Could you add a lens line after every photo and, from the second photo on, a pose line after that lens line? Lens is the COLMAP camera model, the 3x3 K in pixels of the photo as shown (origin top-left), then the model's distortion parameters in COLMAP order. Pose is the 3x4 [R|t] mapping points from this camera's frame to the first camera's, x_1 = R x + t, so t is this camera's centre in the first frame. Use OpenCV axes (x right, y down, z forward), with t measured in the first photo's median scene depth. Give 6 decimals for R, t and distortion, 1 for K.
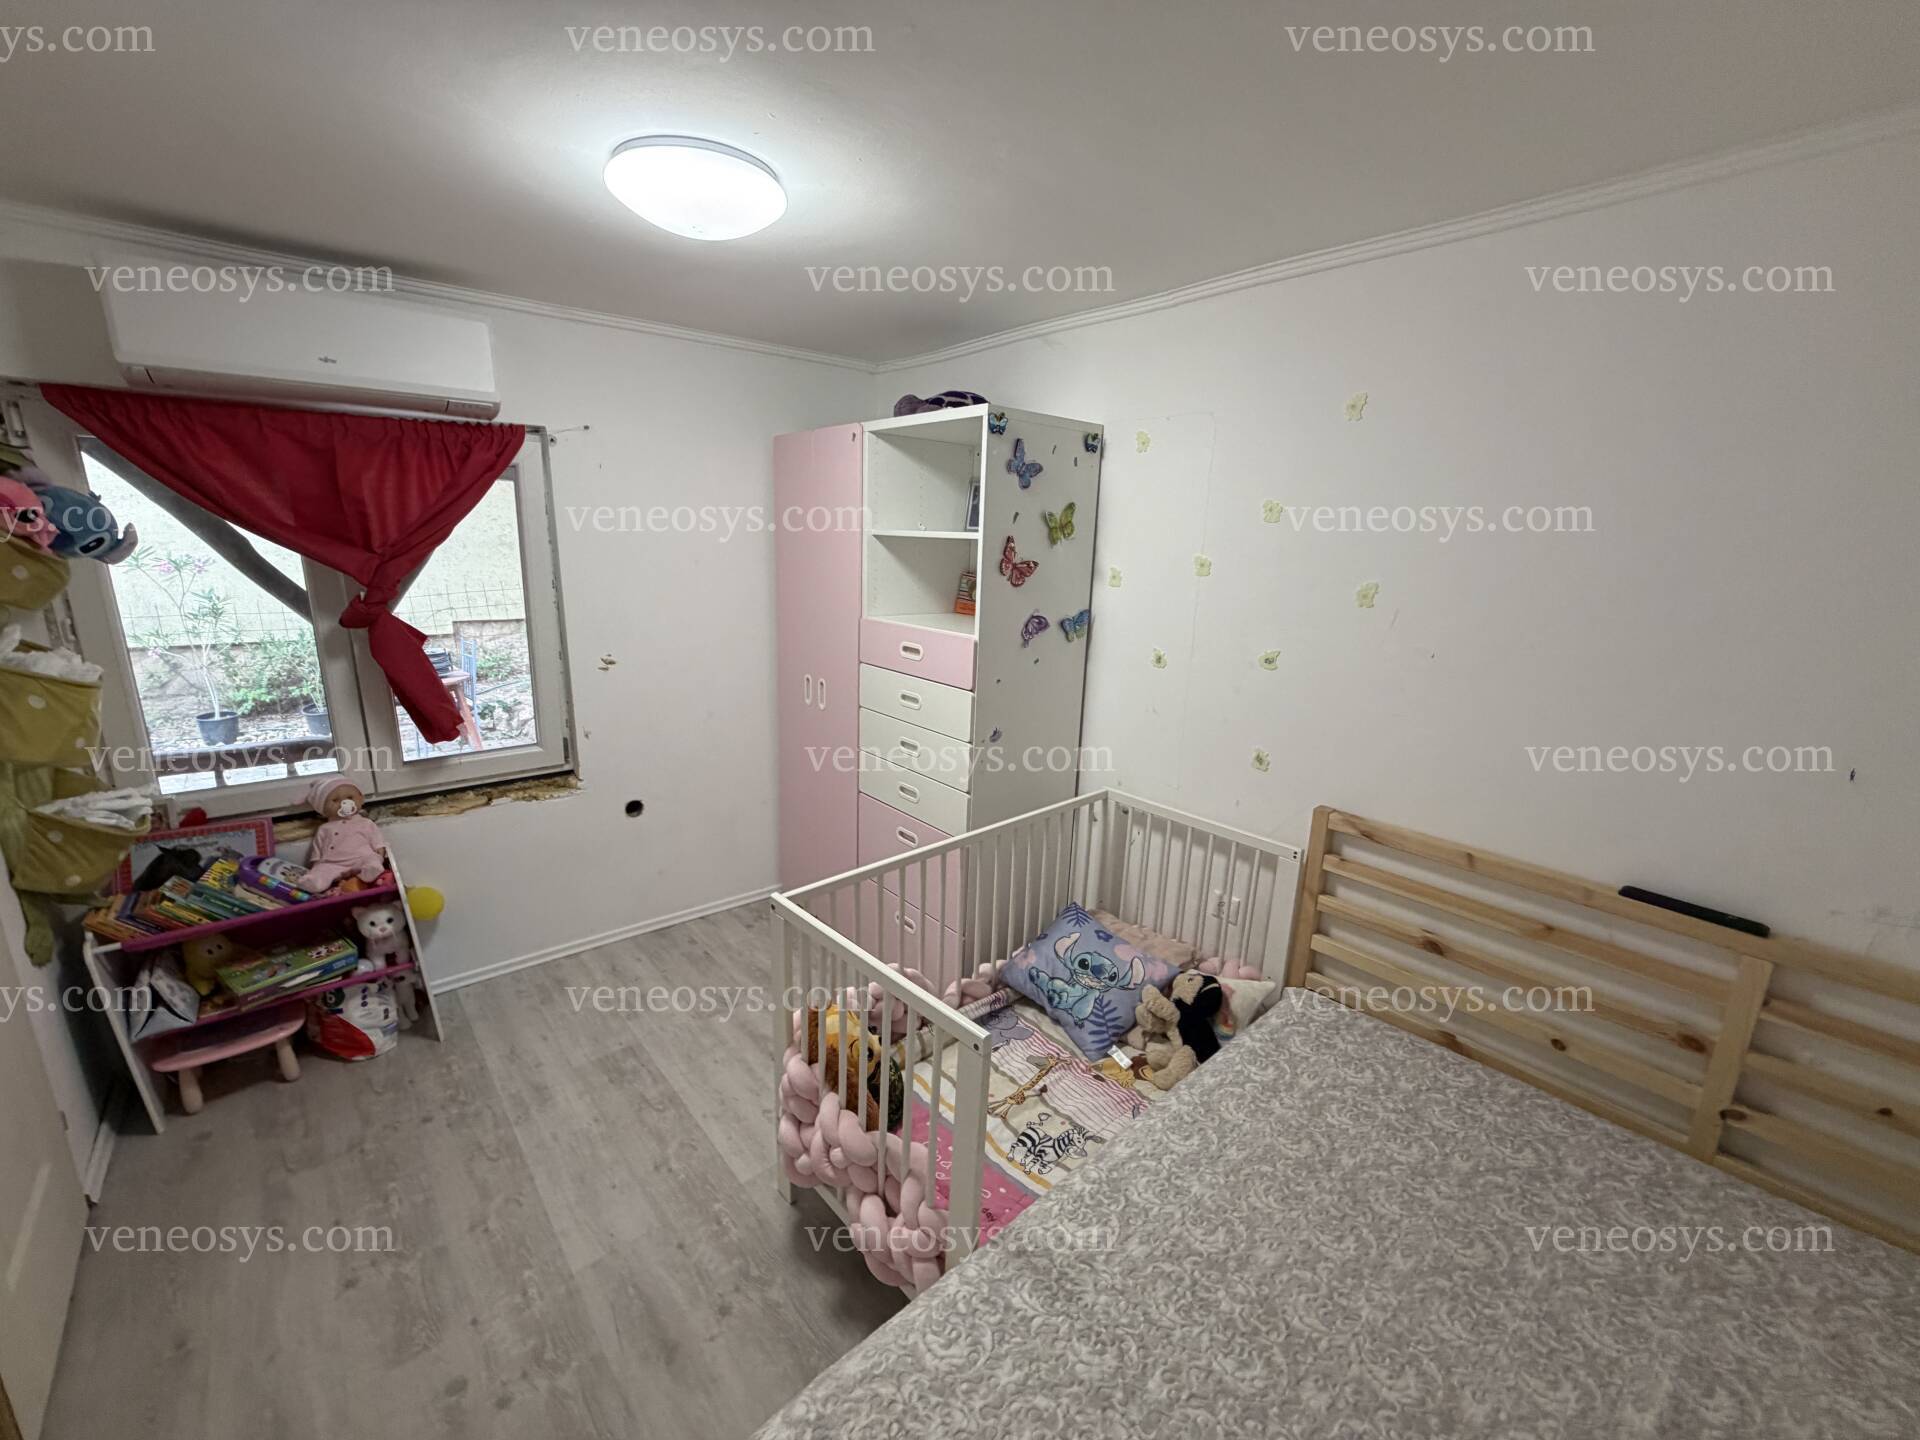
lens RADIAL K [[764.8, 0, 955.4], [0, 764.8, 721.8], [0, 0, 1]] dist [0.000365, 0.000078]
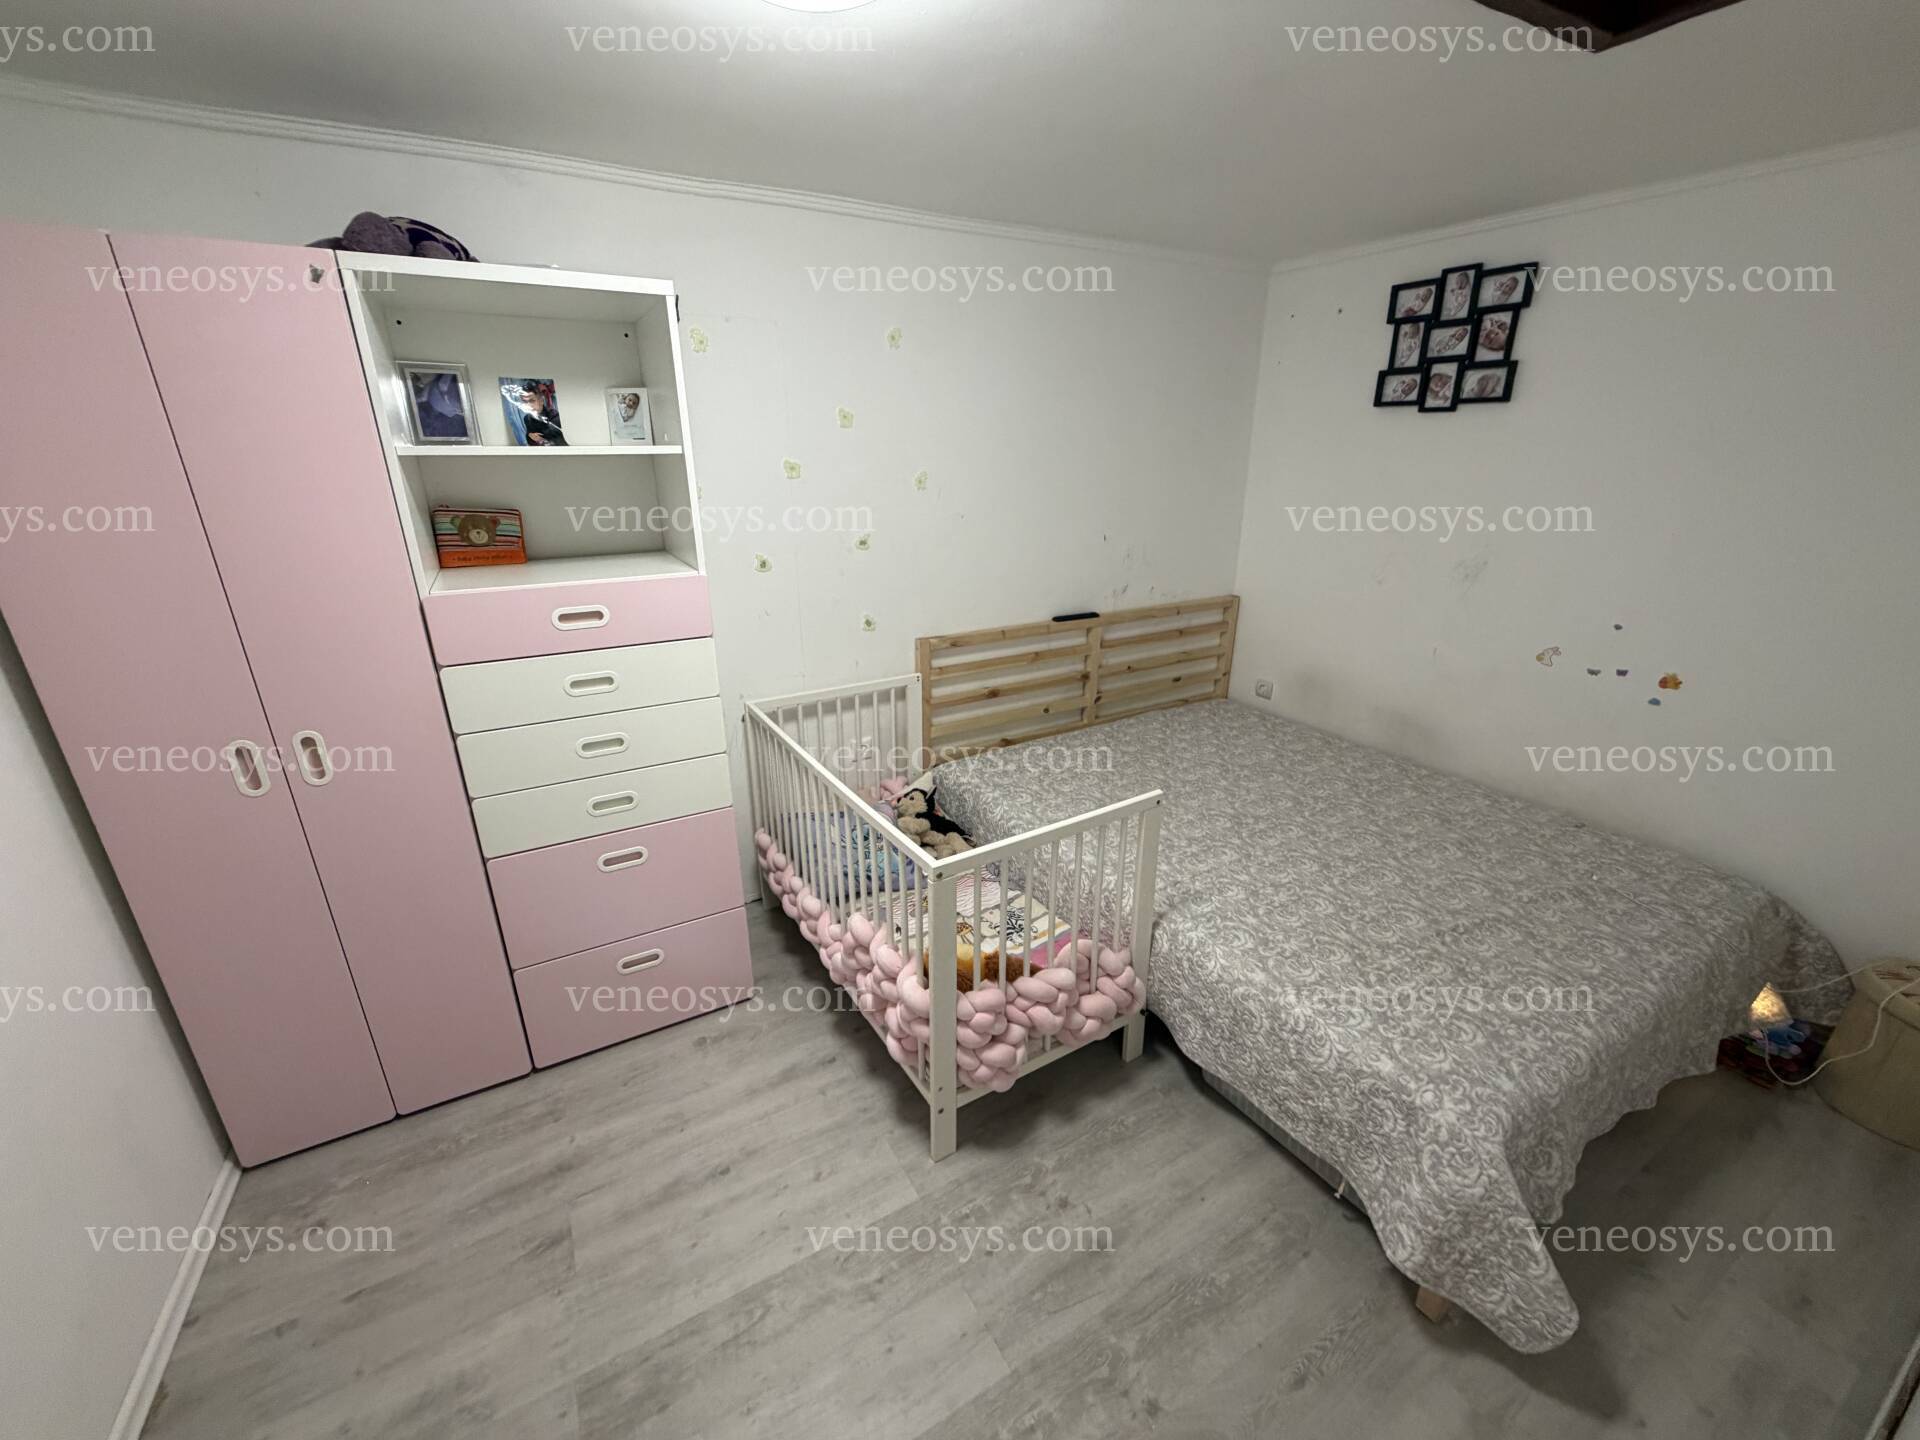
lens RADIAL K [[764.8, 0, 955.4], [0, 764.8, 721.8], [0, 0, 1]] dist [0.000365, 0.000078]
pose [[0.196178, -0.366613, 0.909455, -0.912403], [0.244122, 0.916535, 0.316808, -0.193537], [-0.949694, 0.159867, 0.269303, 0.644382]]
